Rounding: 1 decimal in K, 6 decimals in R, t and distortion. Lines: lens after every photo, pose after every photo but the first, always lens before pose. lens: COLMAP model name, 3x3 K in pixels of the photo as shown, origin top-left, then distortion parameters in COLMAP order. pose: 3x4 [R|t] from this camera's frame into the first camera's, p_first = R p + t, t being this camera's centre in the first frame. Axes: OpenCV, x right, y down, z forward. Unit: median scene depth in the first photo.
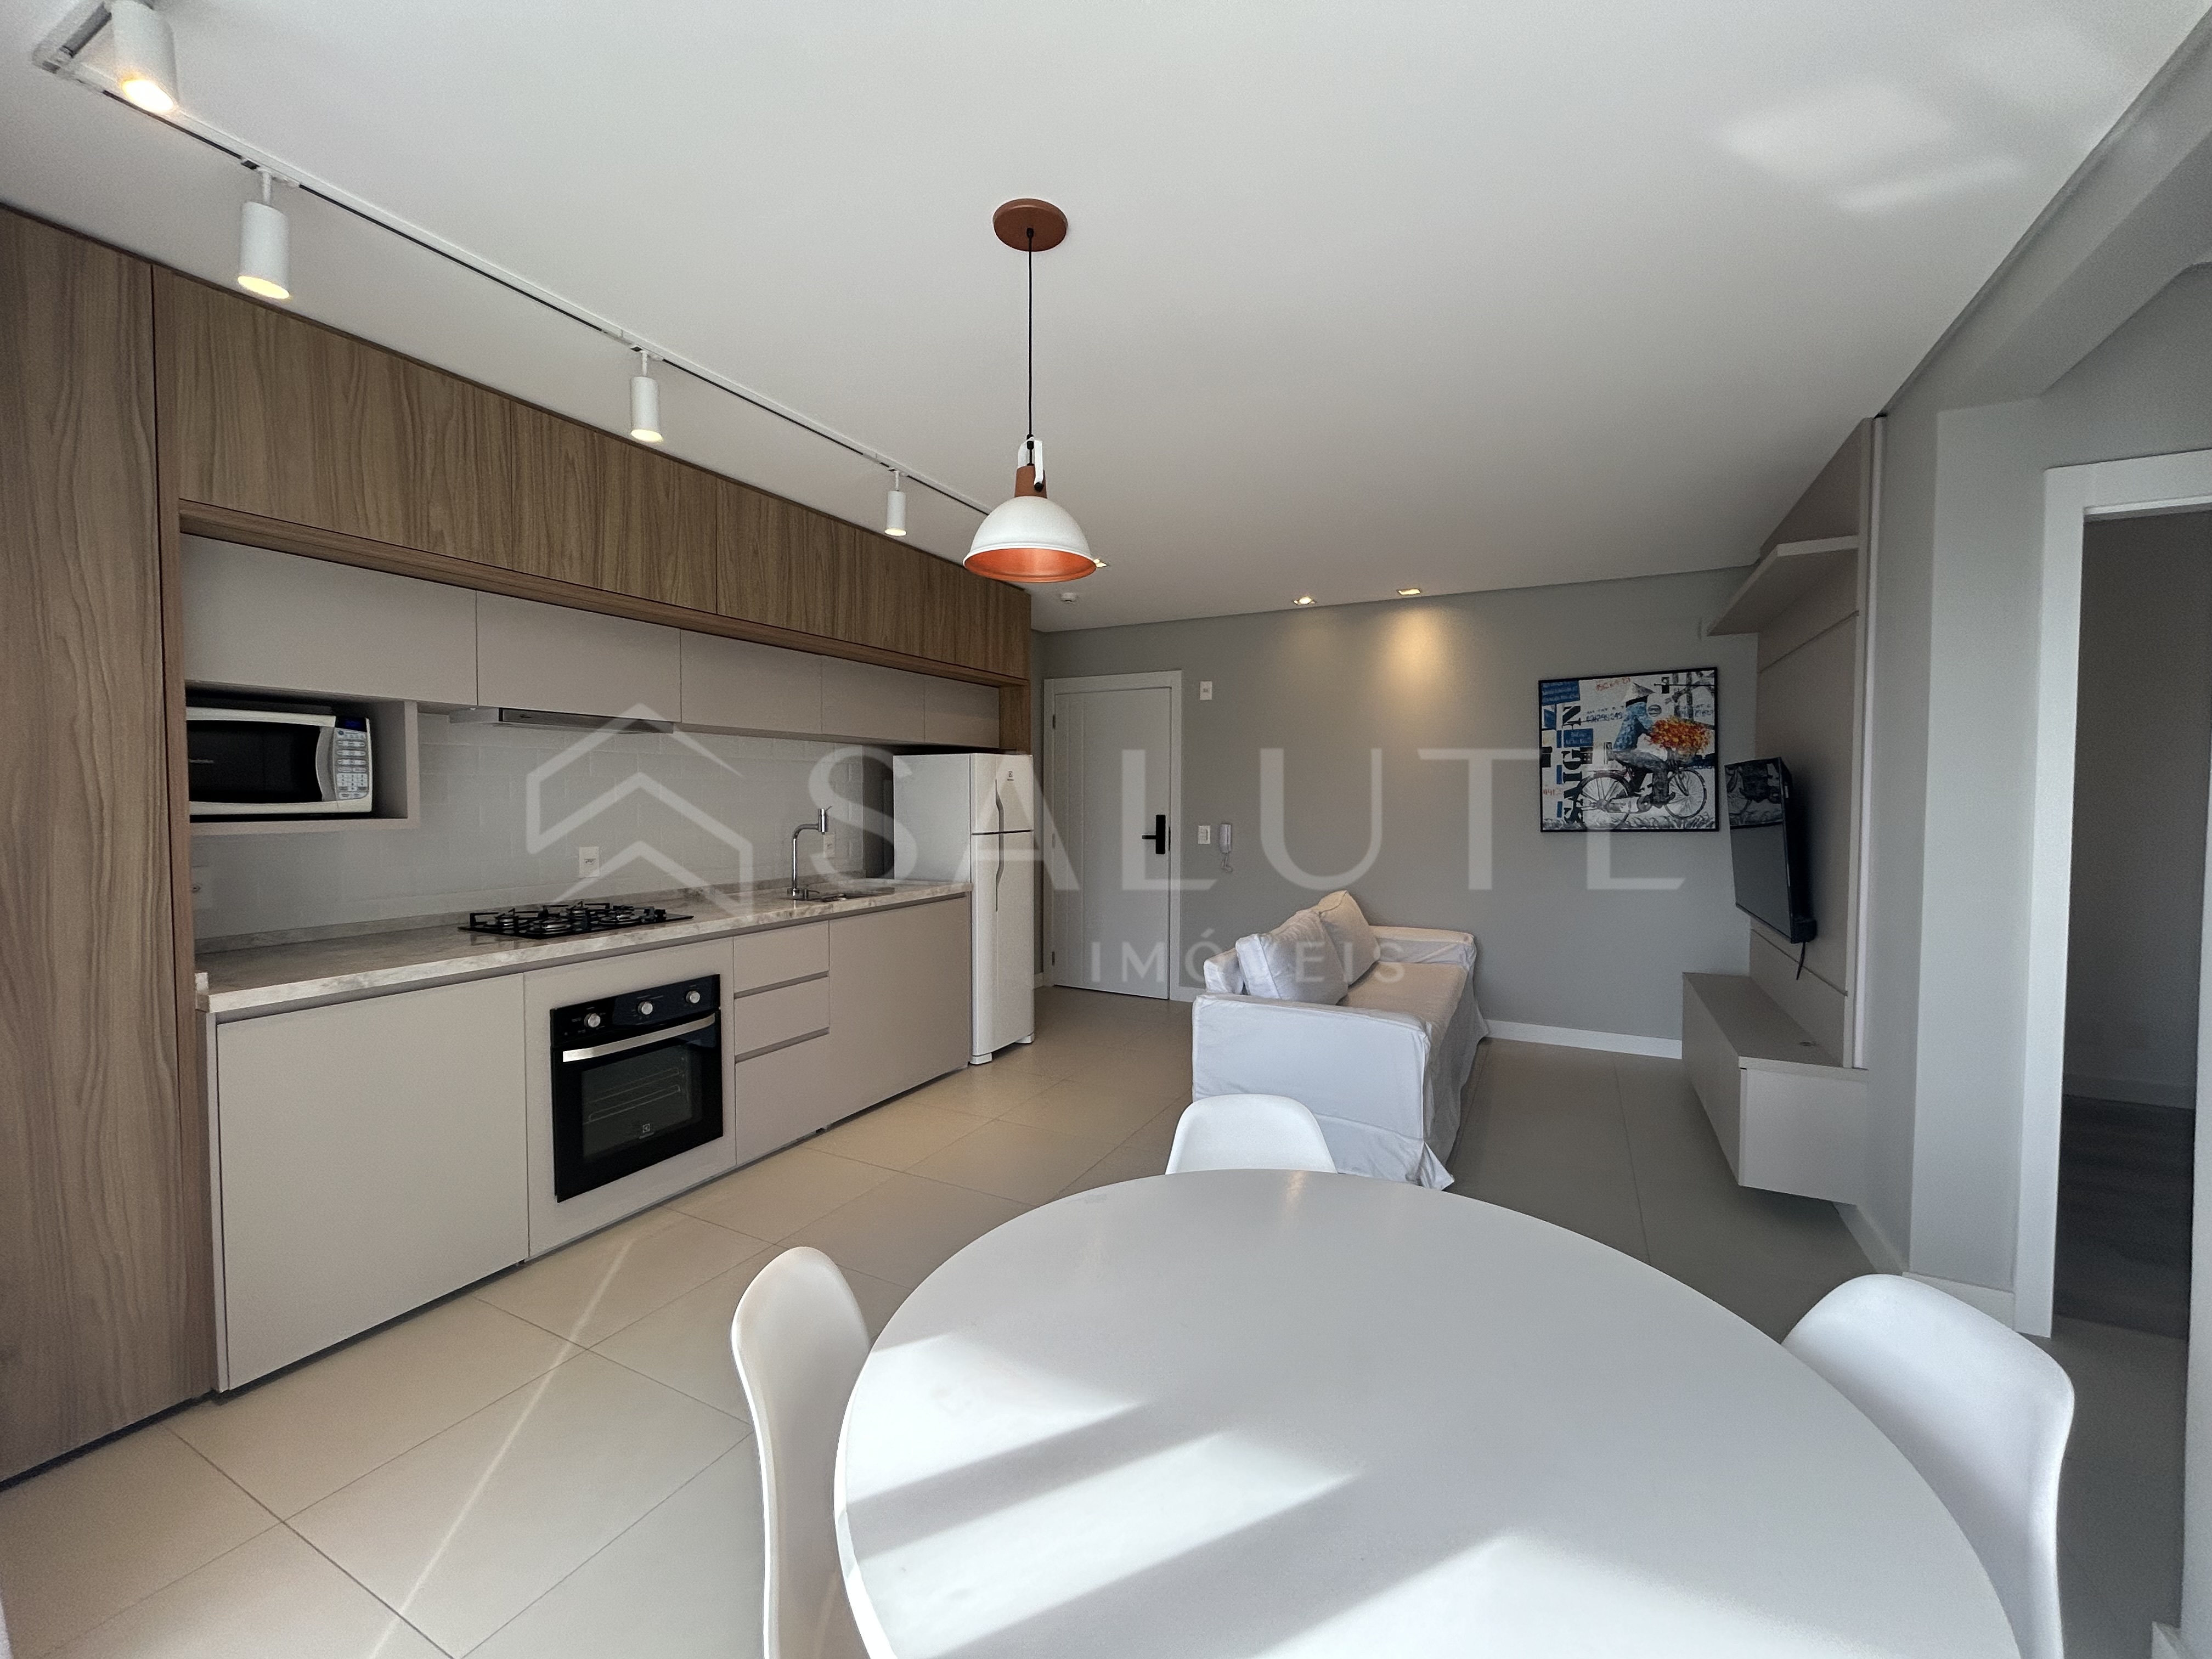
lens RADIAL K [[896.8, 0, 1103.2], [0, 896.8, 823.3], [0, 0, 1]] dist [-0.000138, 0.000037]
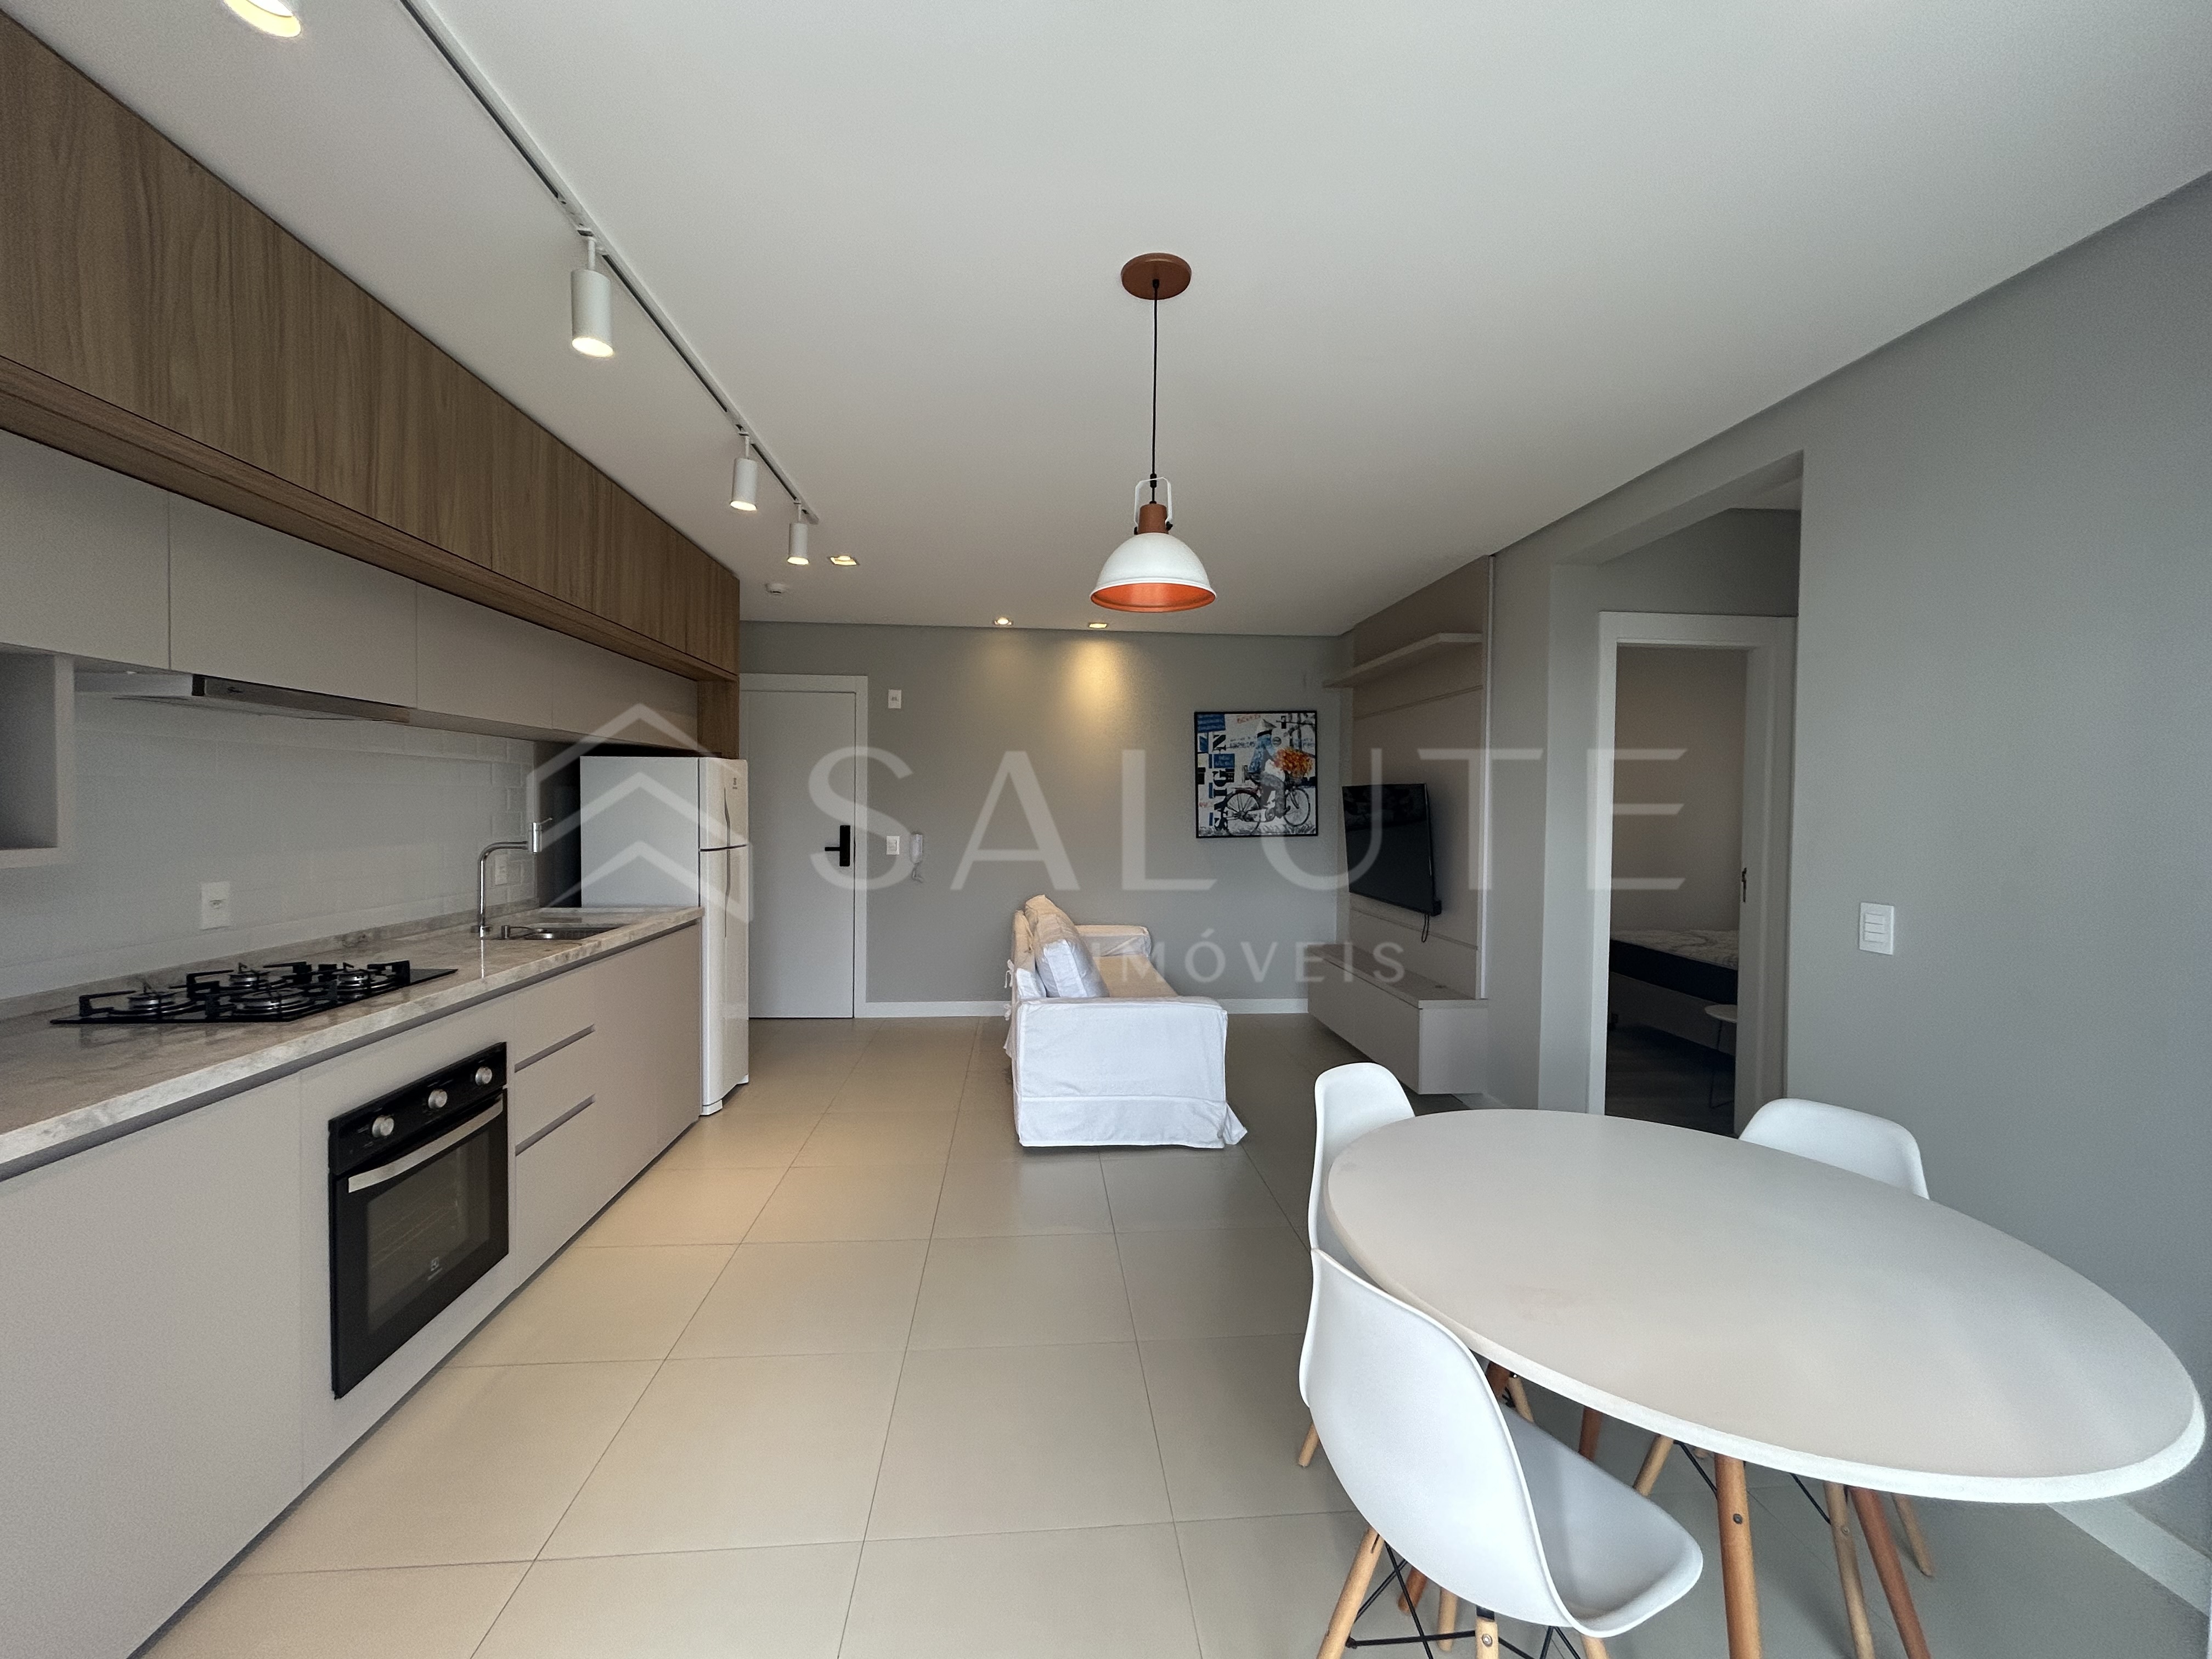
lens RADIAL K [[896.8, 0, 1103.2], [0, 896.8, 823.3], [0, 0, 1]] dist [-0.000138, 0.000037]
pose [[0.846082, -0.005481, 0.533025, -0.287766], [0.008627, 0.999957, -0.003411, -0.007965], [-0.532983, 0.007485, 0.846093, 0.058930]]
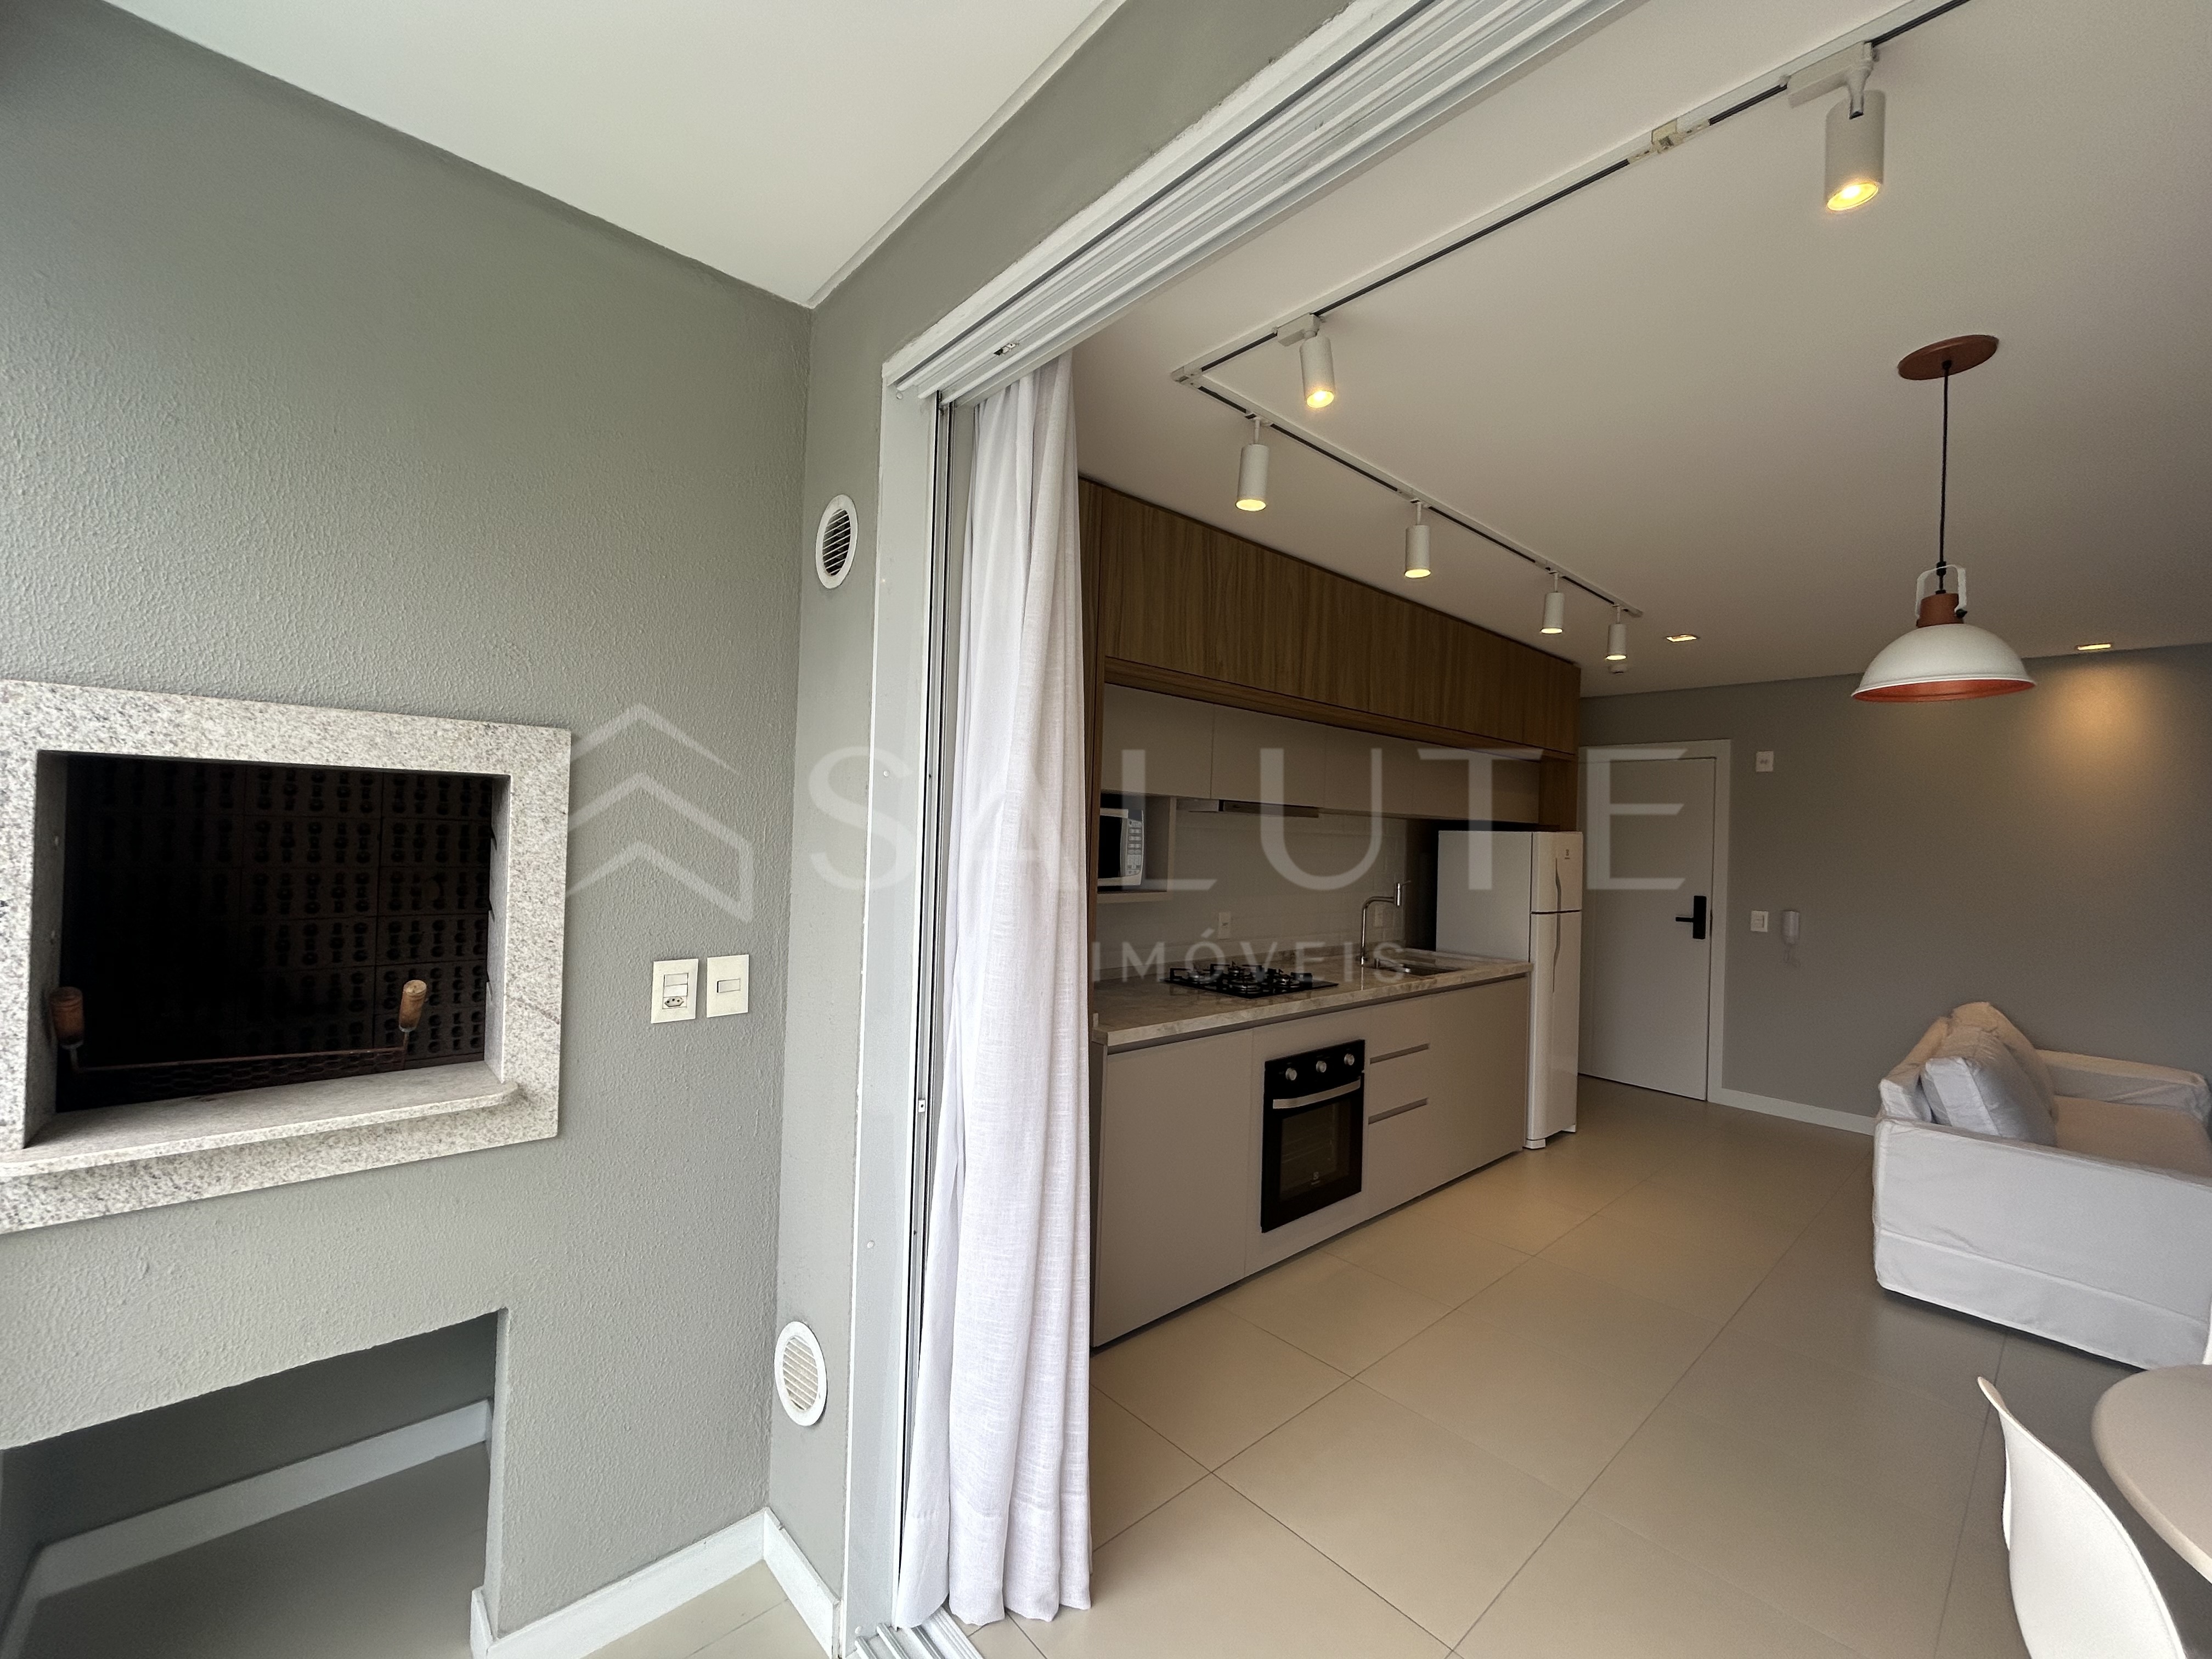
lens RADIAL K [[896.8, 0, 1103.2], [0, 896.8, 823.3], [0, 0, 1]] dist [-0.000138, 0.000037]
pose [[0.933977, 0.024482, -0.356495, -0.244520], [-0.042677, 0.998152, -0.043260, -0.024333], [0.354777, 0.055617, 0.933295, -0.103002]]
